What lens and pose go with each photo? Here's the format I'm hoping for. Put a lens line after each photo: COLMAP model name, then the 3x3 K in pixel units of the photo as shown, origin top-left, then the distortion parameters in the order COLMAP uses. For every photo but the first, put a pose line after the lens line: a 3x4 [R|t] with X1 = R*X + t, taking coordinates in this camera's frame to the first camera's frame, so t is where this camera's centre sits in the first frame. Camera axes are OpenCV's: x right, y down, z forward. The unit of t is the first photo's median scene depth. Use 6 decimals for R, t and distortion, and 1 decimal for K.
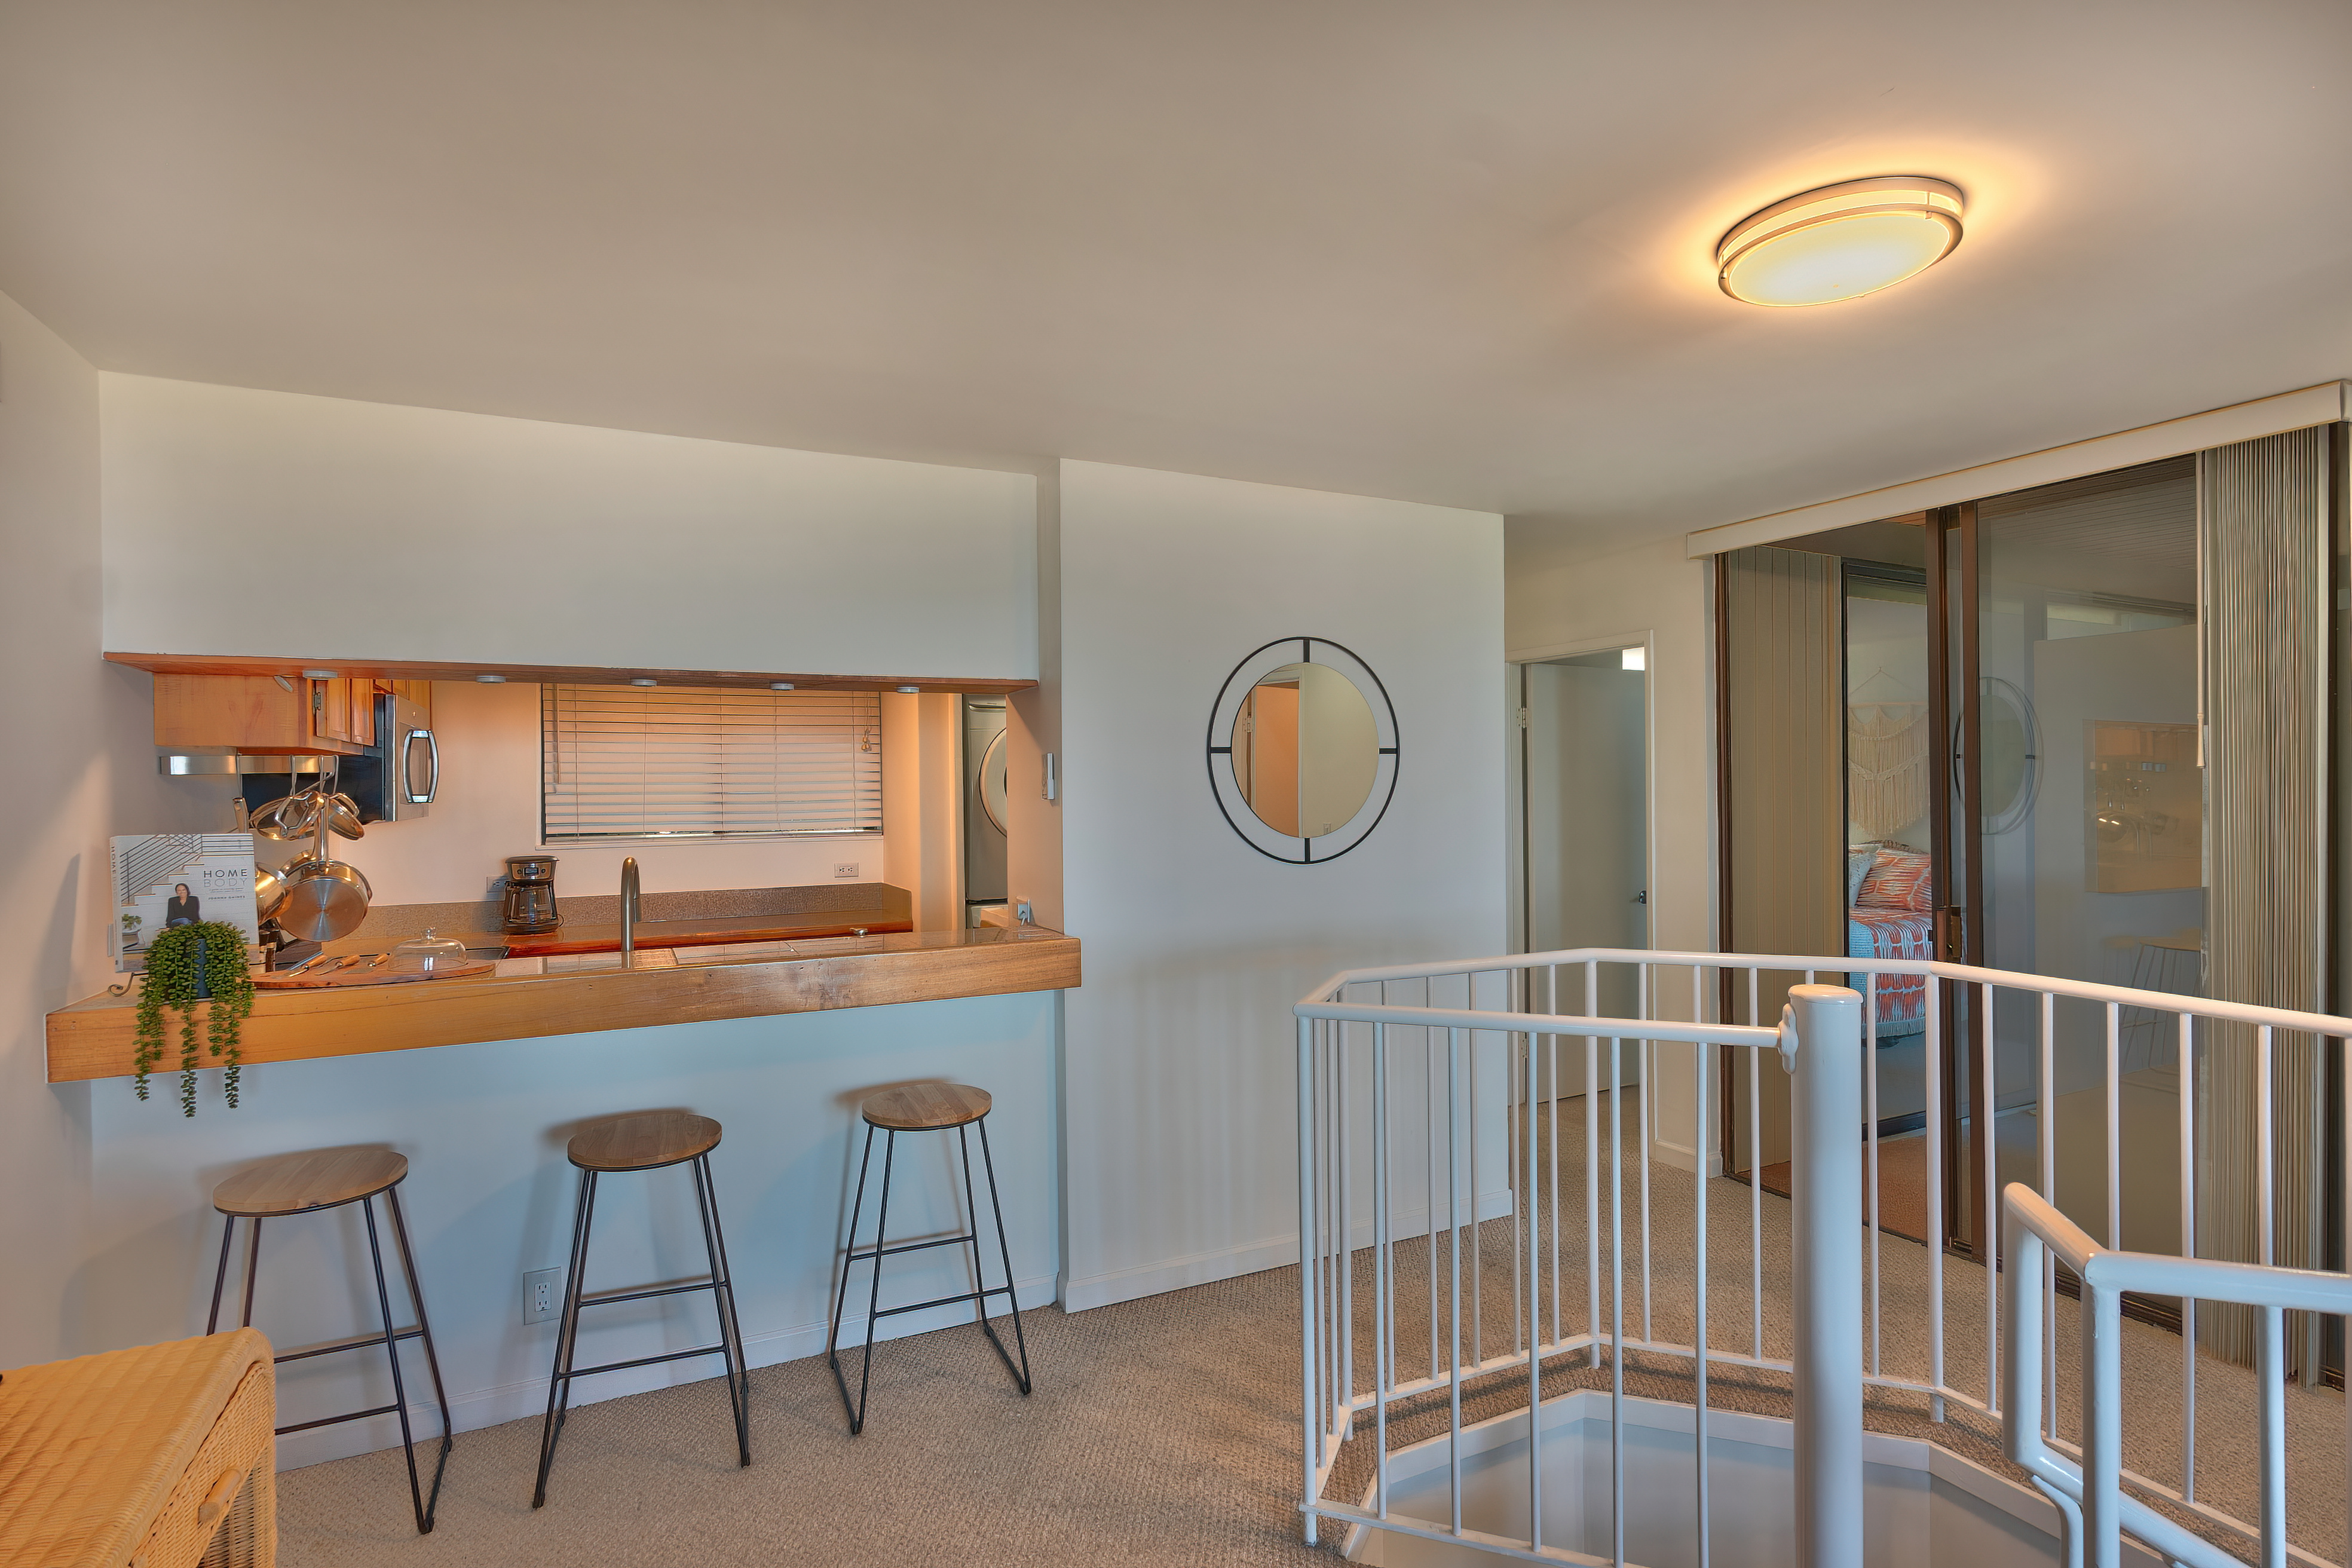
lens RADIAL K [[1135.5, 0, 1173.0], [0, 1135.5, 799.9], [0, 0, 1]] dist [0.015026, 0.000483]
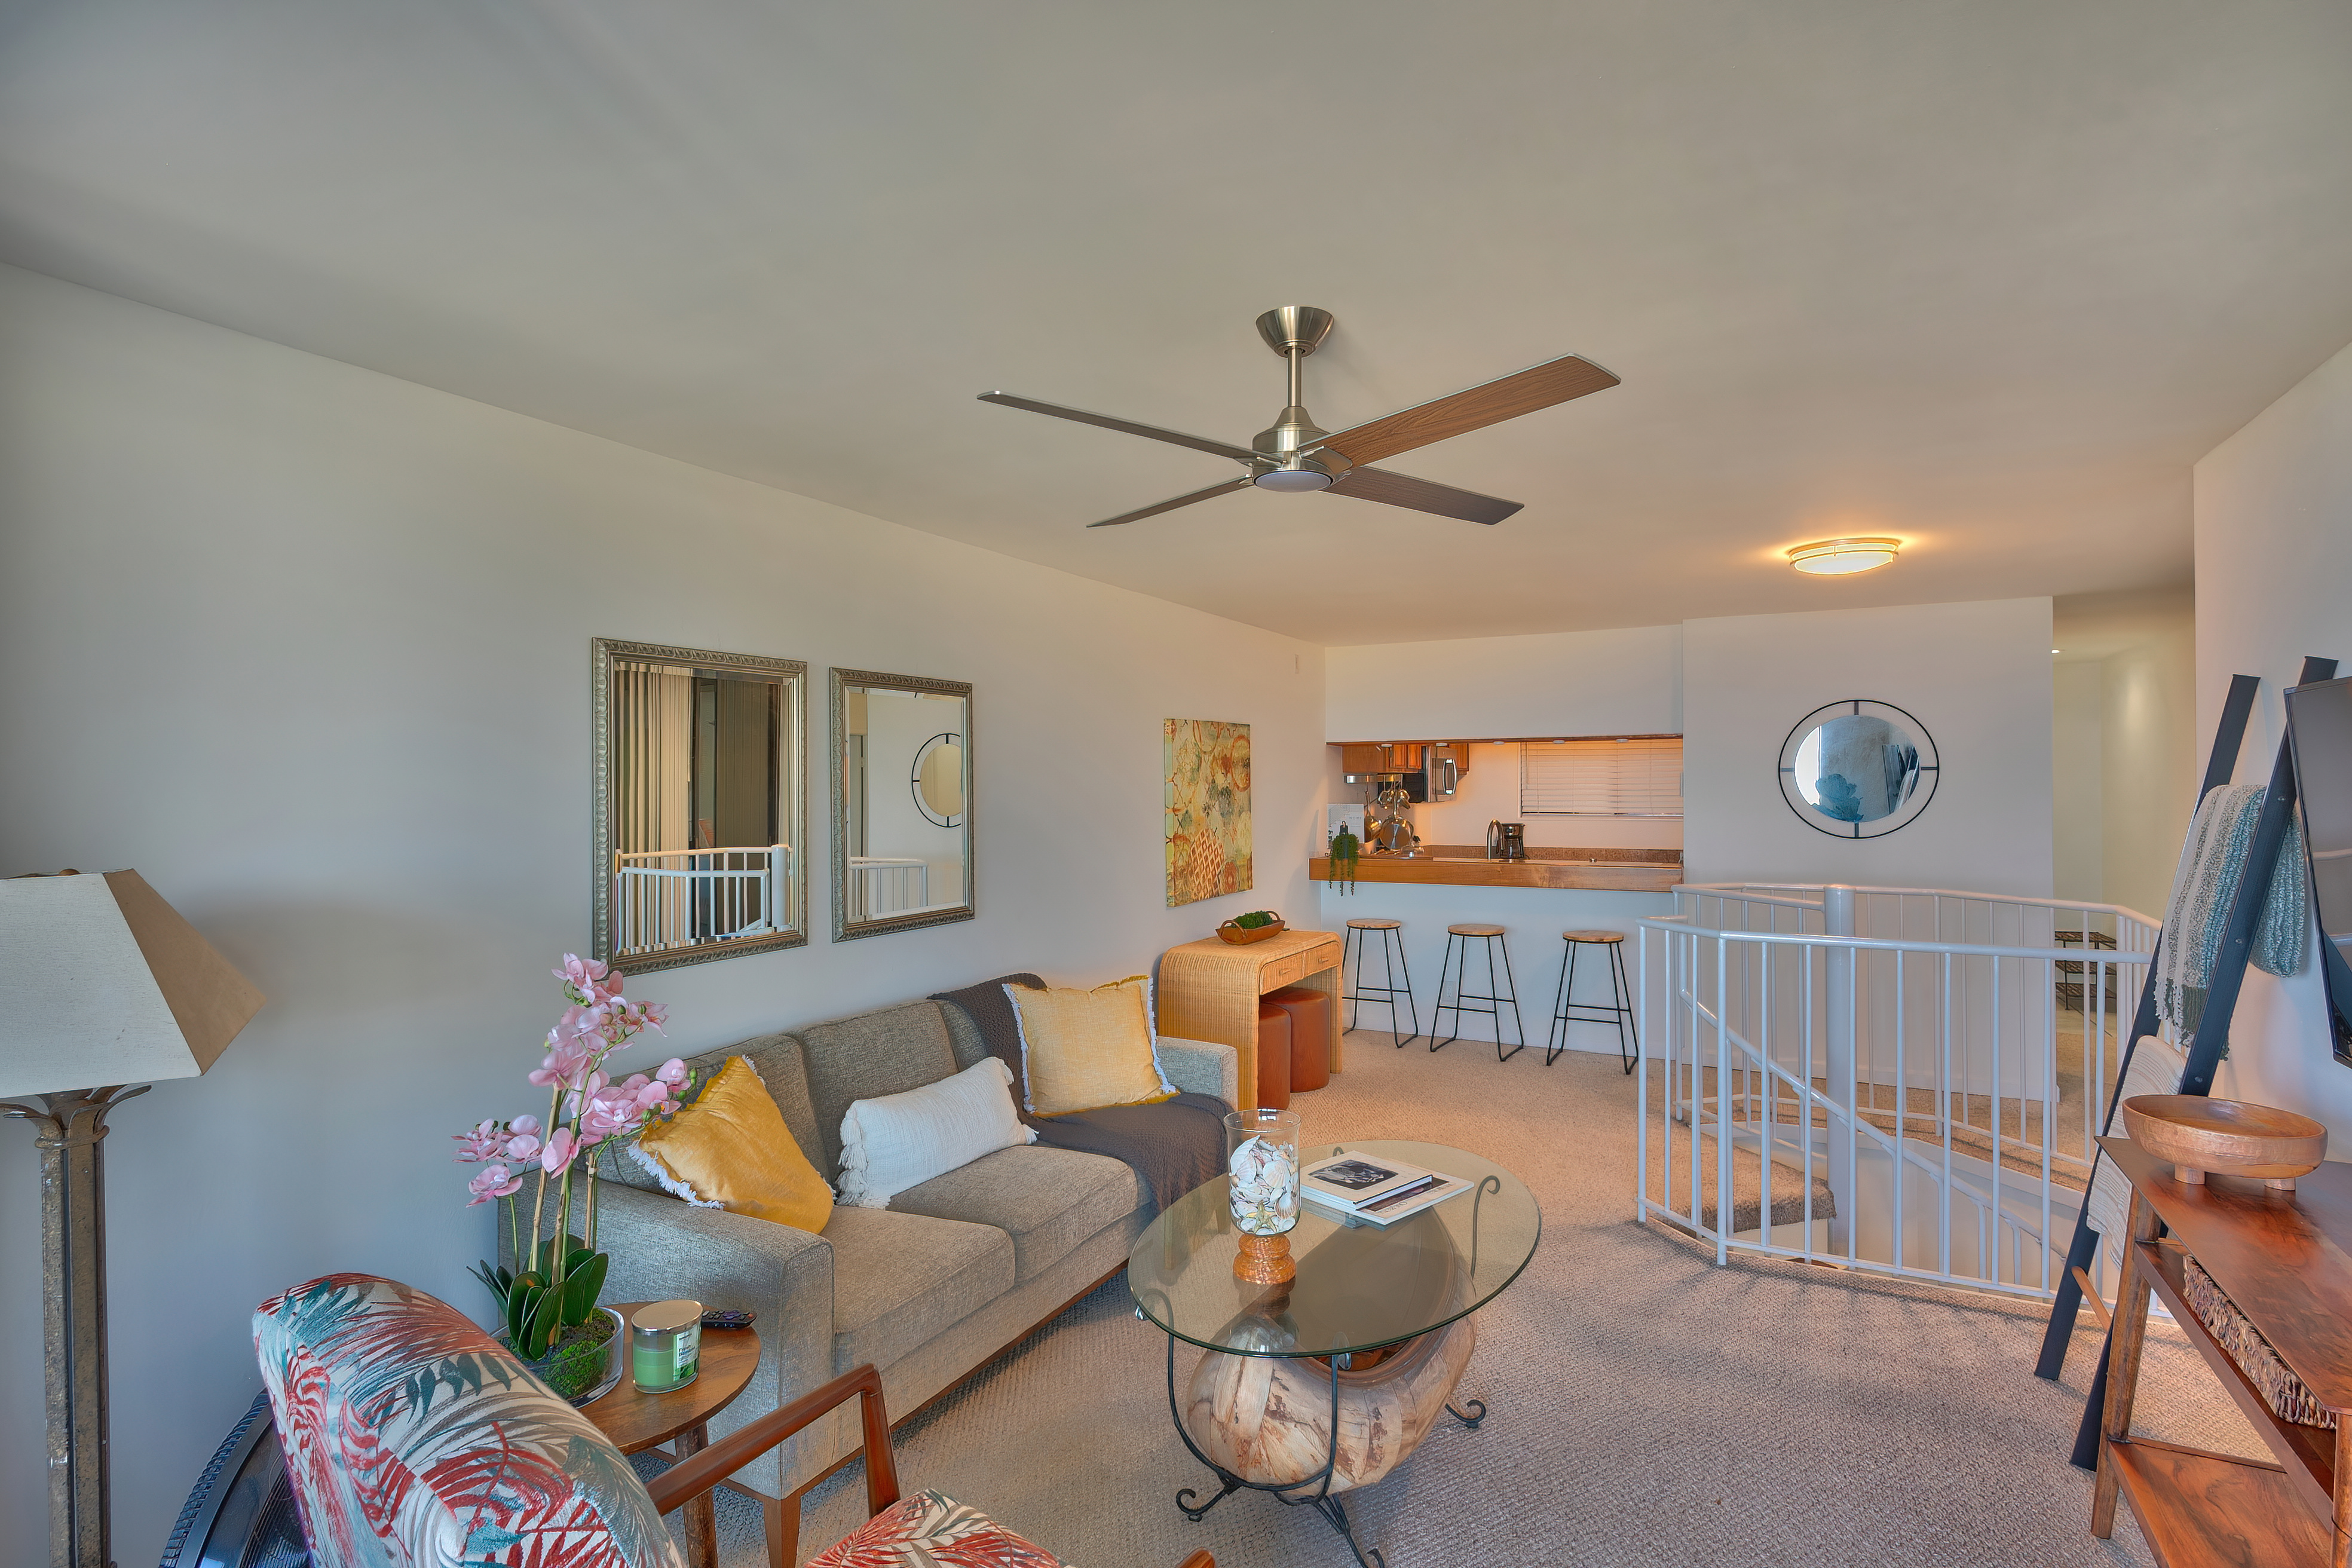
lens RADIAL K [[1135.5, 0, 1177.8], [0, 1135.5, 788.8], [0, 0, 1]] dist [0.015026, 0.000483]
pose [[0.586142, 0.010559, -0.810140, 0.978820], [-0.010699, 0.999929, 0.005292, -0.015762], [0.810138, 0.005566, 0.586213, -0.830088]]
